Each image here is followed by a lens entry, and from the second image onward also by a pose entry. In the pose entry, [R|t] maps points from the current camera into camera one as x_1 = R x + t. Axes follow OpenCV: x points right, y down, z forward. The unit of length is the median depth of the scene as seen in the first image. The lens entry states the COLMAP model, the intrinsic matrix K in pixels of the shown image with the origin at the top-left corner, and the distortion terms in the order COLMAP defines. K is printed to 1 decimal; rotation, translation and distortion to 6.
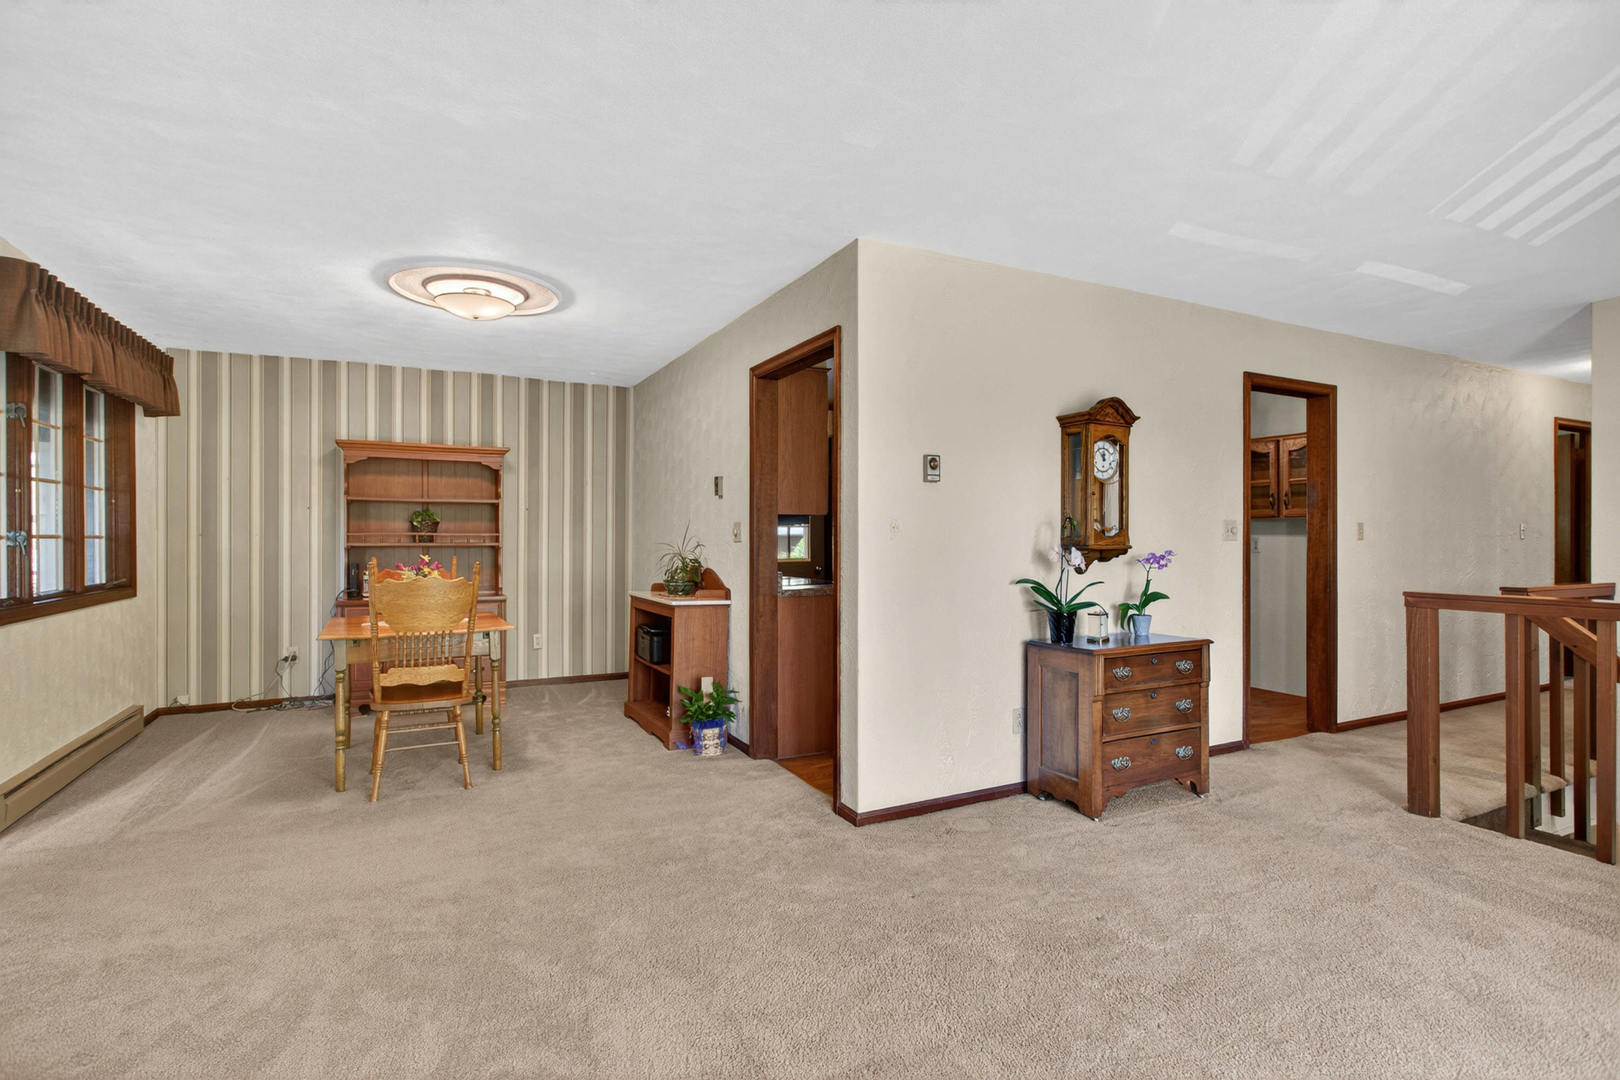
lens RADIAL K [[784.0, 0, 811.1], [0, 784.0, 530.9], [0, 0, 1]] dist [-0.000678, 0.001148]
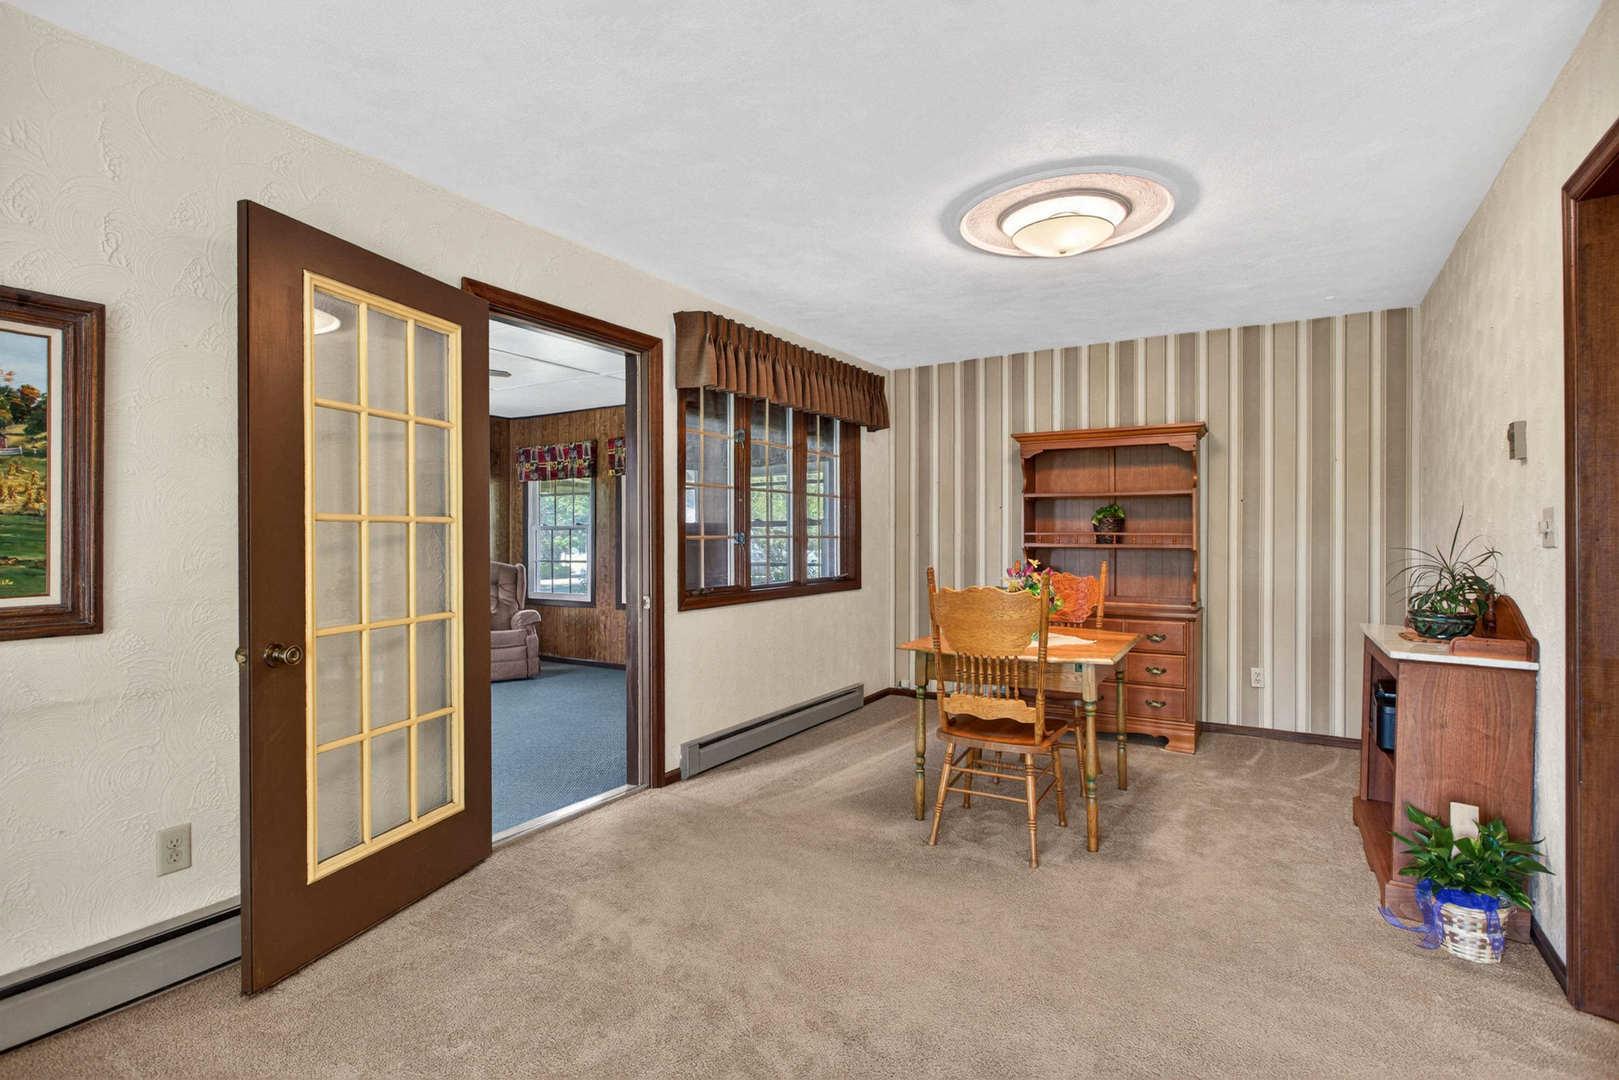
lens RADIAL K [[783.5, 0, 810.6], [0, 783.5, 530.9], [0, 0, 1]] dist [-0.000678, 0.001148]
pose [[0.526183, -0.005689, -0.850353, 0.083467], [0.005840, 0.999978, -0.003076, 0.001864], [0.850352, -0.003347, 0.526204, 0.342870]]
